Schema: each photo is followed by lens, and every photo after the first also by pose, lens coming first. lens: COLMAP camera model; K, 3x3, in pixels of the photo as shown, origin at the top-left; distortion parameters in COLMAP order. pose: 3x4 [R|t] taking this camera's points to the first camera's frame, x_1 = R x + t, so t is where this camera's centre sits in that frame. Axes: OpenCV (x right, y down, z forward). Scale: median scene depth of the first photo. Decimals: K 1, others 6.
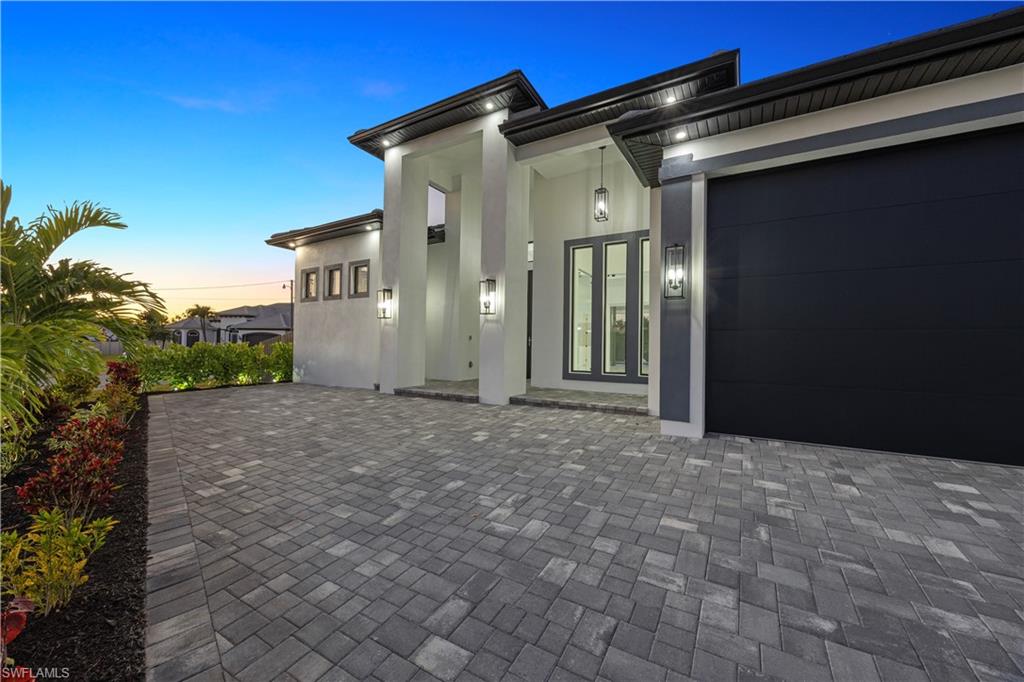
lens RADIAL K [[390.0, 0, 514.9], [0, 390.0, 349.0], [0, 0, 1]] dist [-0.000037, -0.000056]
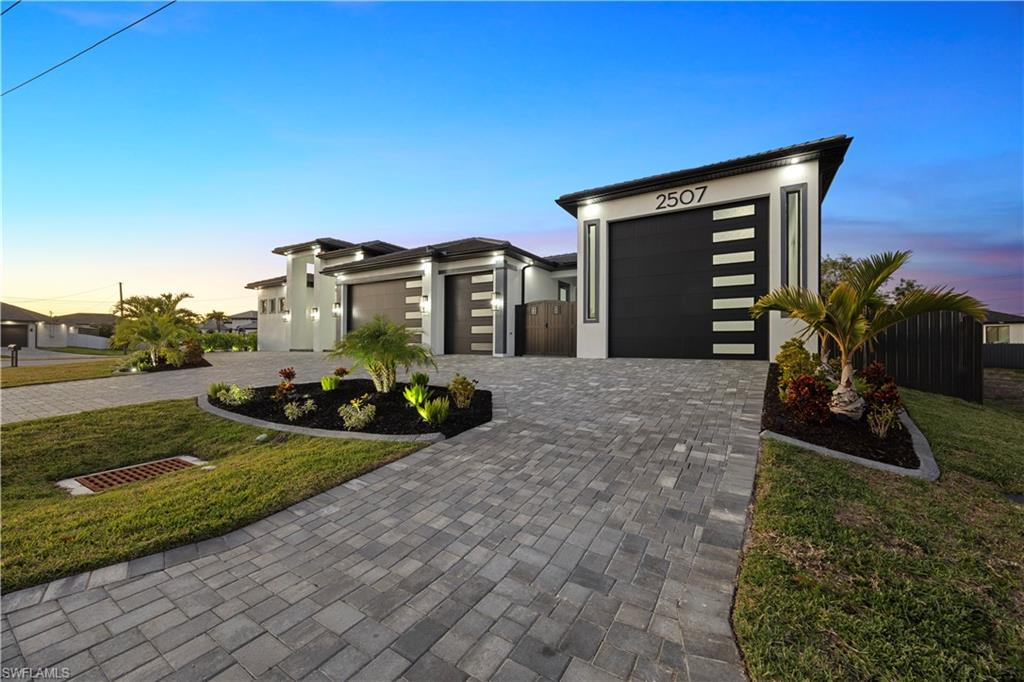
lens RADIAL K [[390.0, 0, 514.9], [0, 390.0, 349.0], [0, 0, 1]] dist [-0.000037, -0.000056]
pose [[0.999615, -0.007298, -0.026785, 1.014075], [0.007392, 0.999967, 0.003409, 0.084026], [0.026759, -0.003605, 0.999635, -1.247878]]
